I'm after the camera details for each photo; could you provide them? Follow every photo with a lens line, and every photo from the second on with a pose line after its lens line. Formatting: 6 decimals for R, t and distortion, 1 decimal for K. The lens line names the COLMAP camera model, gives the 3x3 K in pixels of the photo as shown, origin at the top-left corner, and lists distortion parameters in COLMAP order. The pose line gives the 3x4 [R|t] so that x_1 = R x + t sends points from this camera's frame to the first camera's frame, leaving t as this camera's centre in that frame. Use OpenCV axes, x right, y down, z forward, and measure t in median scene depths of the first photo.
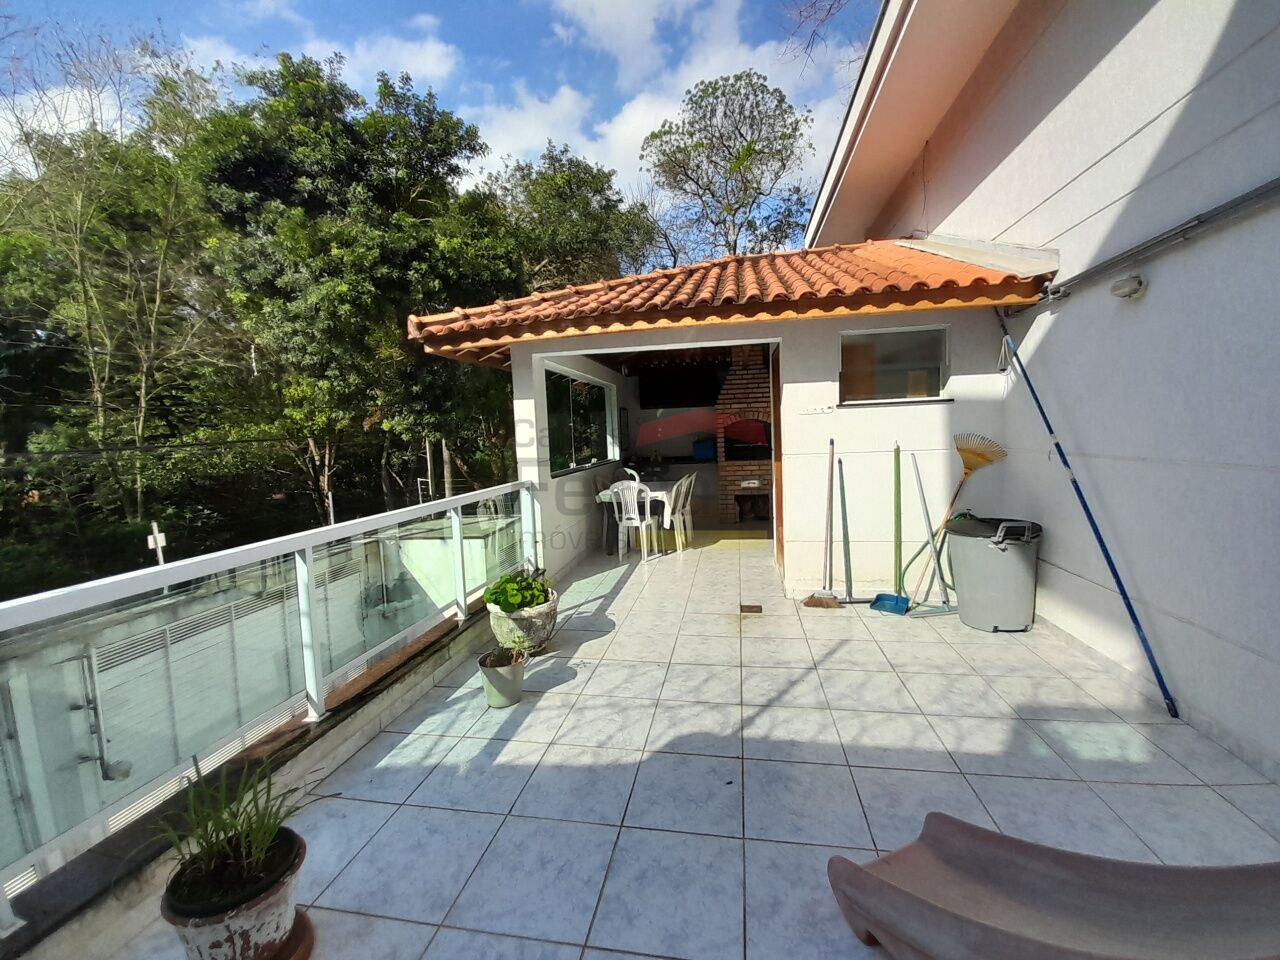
lens RADIAL K [[507.7, 0, 653.0], [0, 507.7, 476.9], [0, 0, 1]] dist [0.004534, -0.002271]
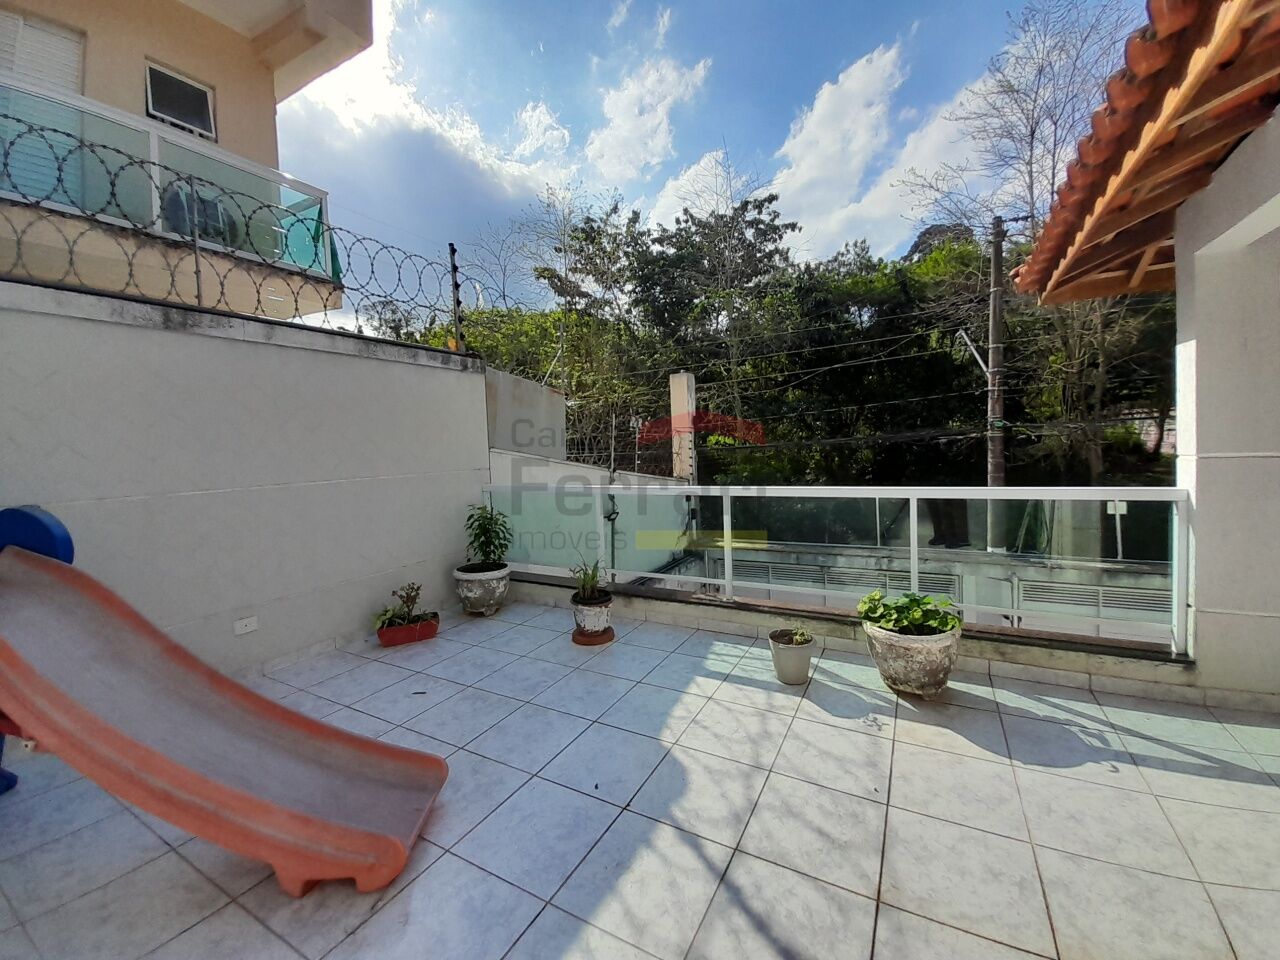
lens RADIAL K [[507.7, 0, 649.0], [0, 507.7, 471.5], [0, 0, 1]] dist [0.004534, -0.002271]
pose [[-0.335792, 0.097951, -0.936829, 0.789265], [-0.031949, 0.992822, 0.115257, -0.097155], [0.941394, 0.068633, -0.330252, 1.111355]]
